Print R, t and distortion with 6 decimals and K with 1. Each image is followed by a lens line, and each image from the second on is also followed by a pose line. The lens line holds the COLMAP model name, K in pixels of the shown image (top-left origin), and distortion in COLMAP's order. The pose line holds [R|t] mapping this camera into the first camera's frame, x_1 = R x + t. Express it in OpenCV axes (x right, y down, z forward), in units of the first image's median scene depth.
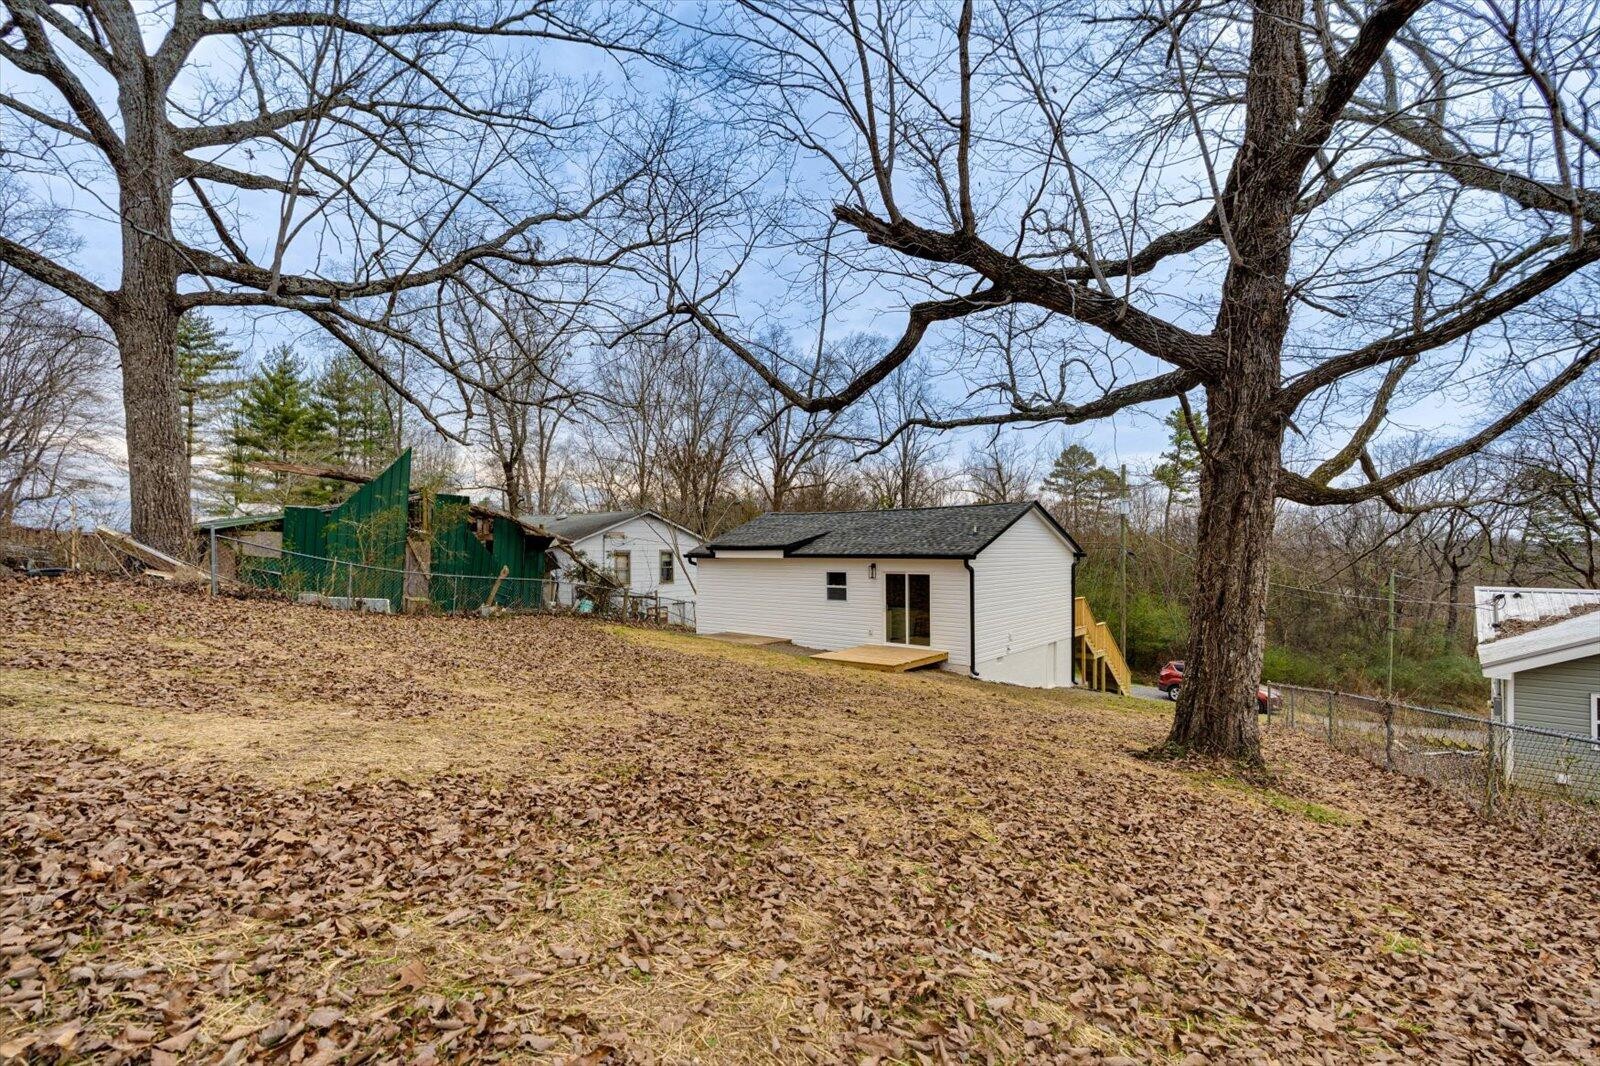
lens RADIAL K [[731.2, 0, 800.0], [0, 731.2, 533.0], [0, 0, 1]] dist [0.000956, 0.000184]
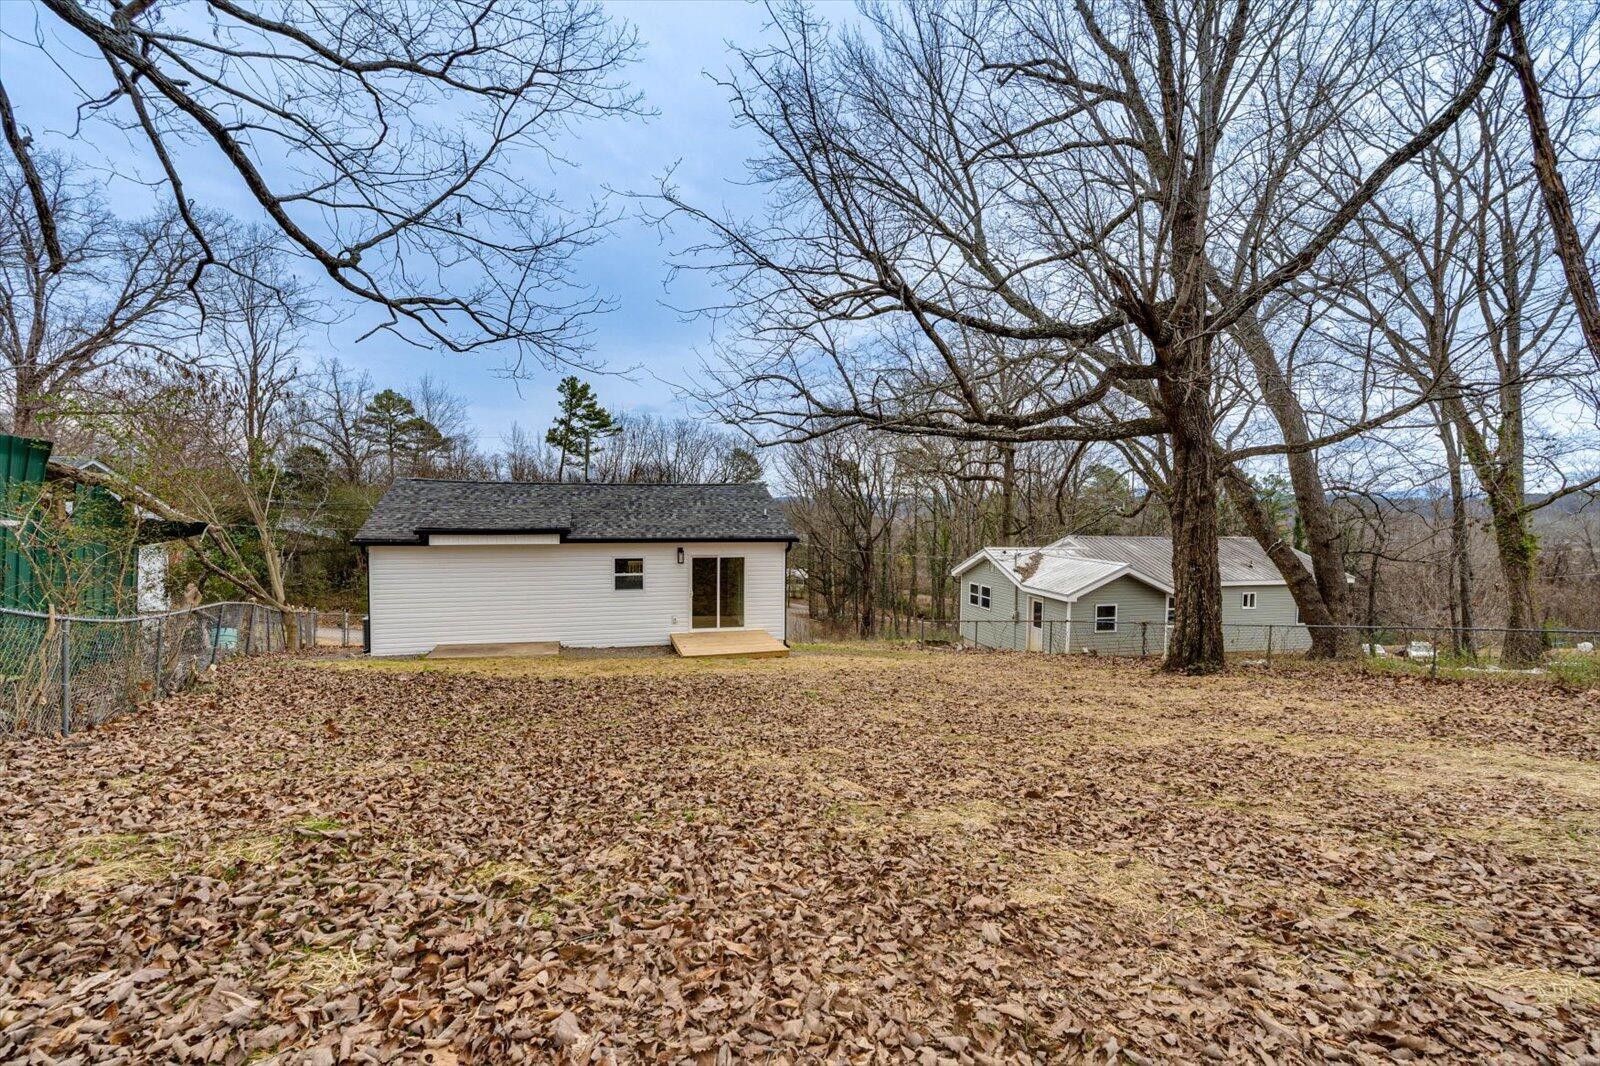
lens RADIAL K [[731.2, 0, 800.0], [0, 731.2, 533.0], [0, 0, 1]] dist [0.000956, 0.000184]
pose [[0.551425, -0.027064, 0.833785, -0.574065], [-0.031103, 0.998112, 0.052967, -0.030688], [-0.833645, -0.055141, 0.549542, 0.339893]]
